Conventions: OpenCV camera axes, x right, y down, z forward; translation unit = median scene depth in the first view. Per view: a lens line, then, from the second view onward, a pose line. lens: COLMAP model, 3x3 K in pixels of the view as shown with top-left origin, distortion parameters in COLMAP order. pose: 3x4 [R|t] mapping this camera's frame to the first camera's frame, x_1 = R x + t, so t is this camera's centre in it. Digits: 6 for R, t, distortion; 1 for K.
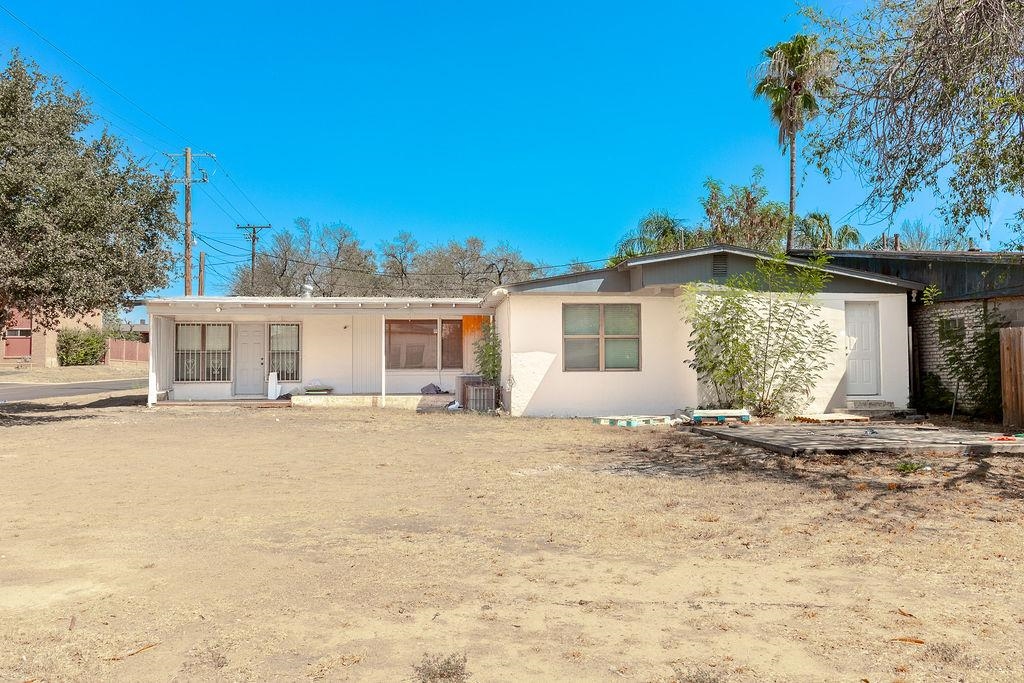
lens RADIAL K [[826.8, 0, 512.0], [0, 826.8, 336.2], [0, 0, 1]] dist [0.032636, -0.006160]
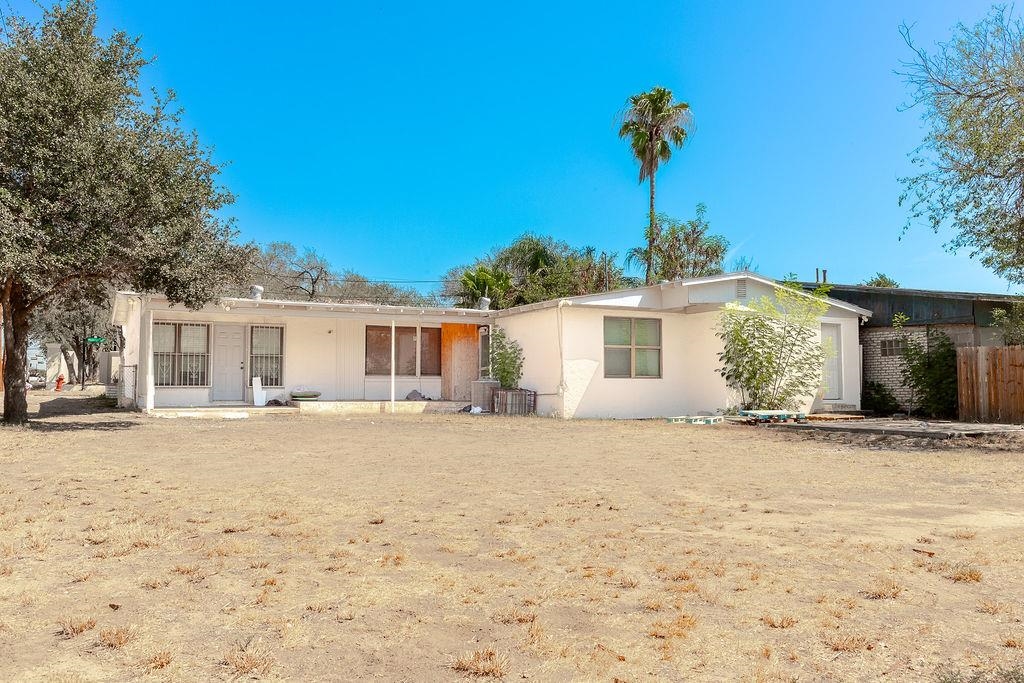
lens RADIAL K [[826.8, 0, 517.5], [0, 826.8, 346.9], [0, 0, 1]] dist [0.032636, -0.006160]
pose [[0.932772, 0.023434, 0.359705, -0.366043], [-0.021850, 0.999725, -0.008470, 0.010883], [-0.359805, 0.000041, 0.933028, 0.013697]]
